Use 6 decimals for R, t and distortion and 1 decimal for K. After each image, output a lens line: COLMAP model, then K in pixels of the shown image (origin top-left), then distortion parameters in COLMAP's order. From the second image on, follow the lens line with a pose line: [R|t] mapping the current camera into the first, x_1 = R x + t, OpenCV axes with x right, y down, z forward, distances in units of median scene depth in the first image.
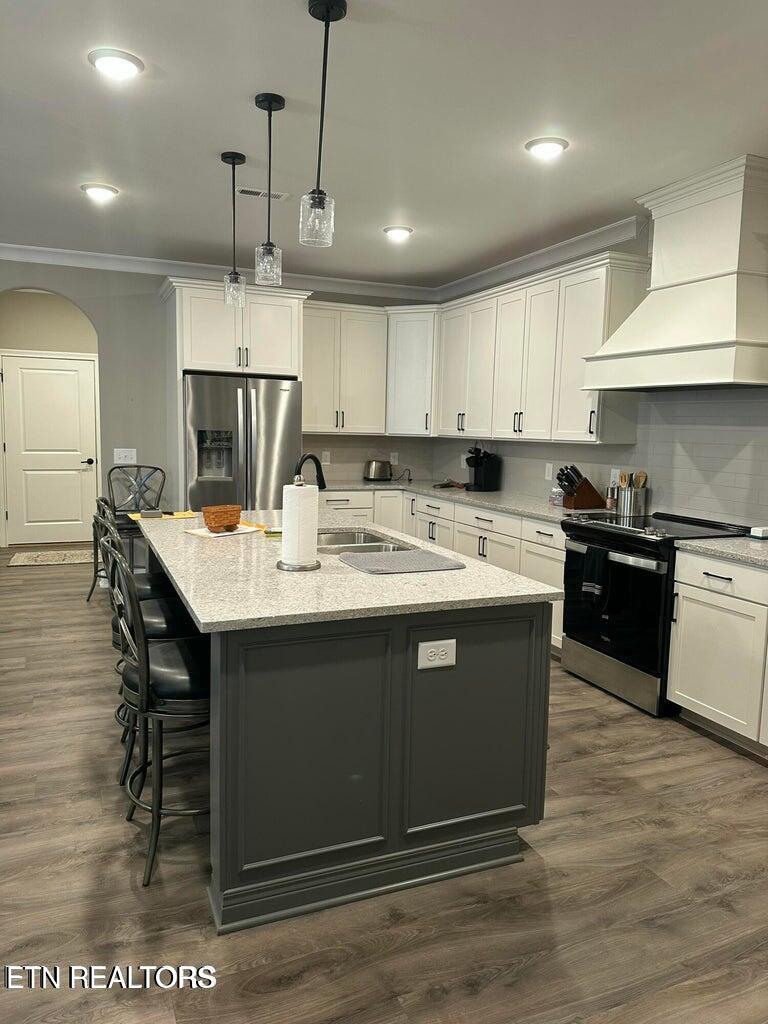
lens RADIAL K [[722.0, 0, 380.7], [0, 722.0, 509.7], [0, 0, 1]] dist [0.015374, -0.014389]
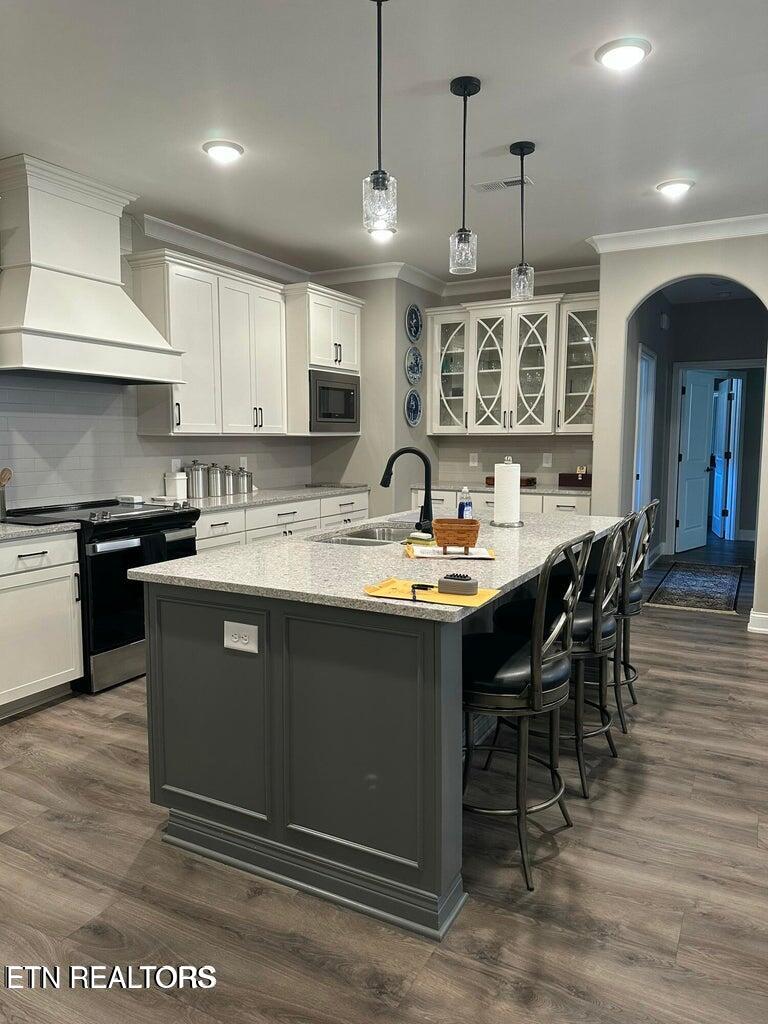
lens RADIAL K [[722.0, 0, 377.0], [0, 722.0, 510.3], [0, 0, 1]] dist [0.015374, -0.014389]
pose [[-0.620267, -0.103090, 0.777587, -0.666713], [0.078883, 0.978102, 0.192597, -0.148473], [-0.780414, 0.180800, -0.598552, 1.322651]]
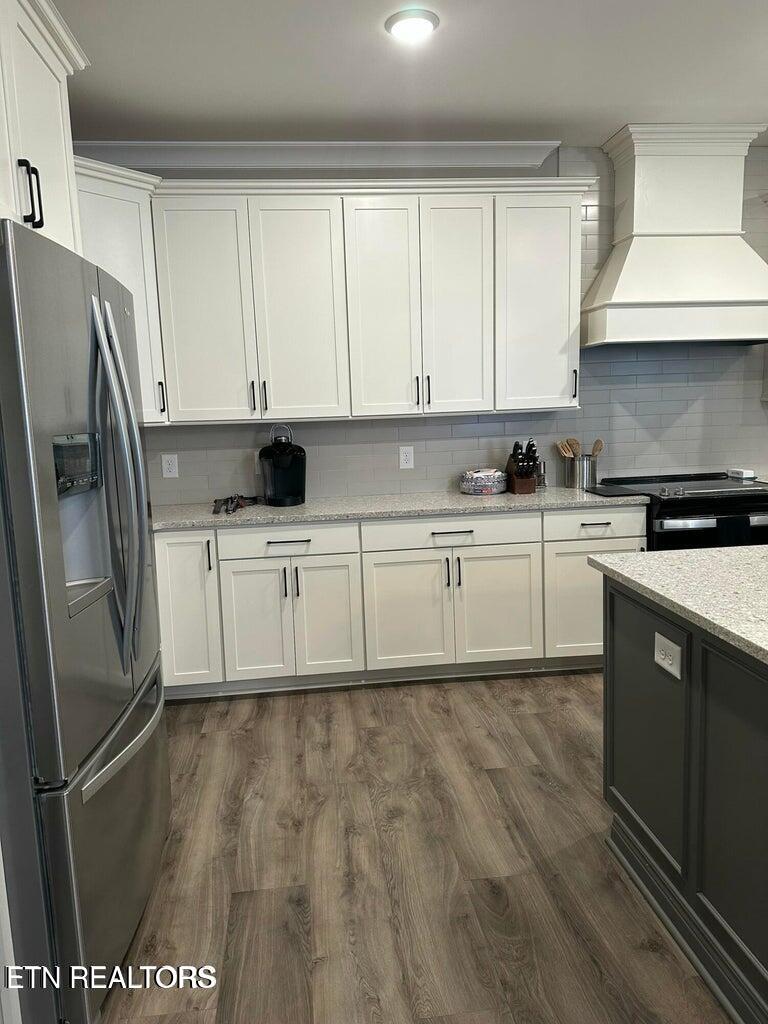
lens RADIAL K [[722.0, 0, 381.6], [0, 722.0, 509.4], [0, 0, 1]] dist [0.015374, -0.014389]
pose [[0.287044, -0.170451, 0.942631, -0.665695], [0.153403, 0.979521, 0.130408, -0.138988], [-0.945554, 0.107170, 0.307313, 1.108502]]
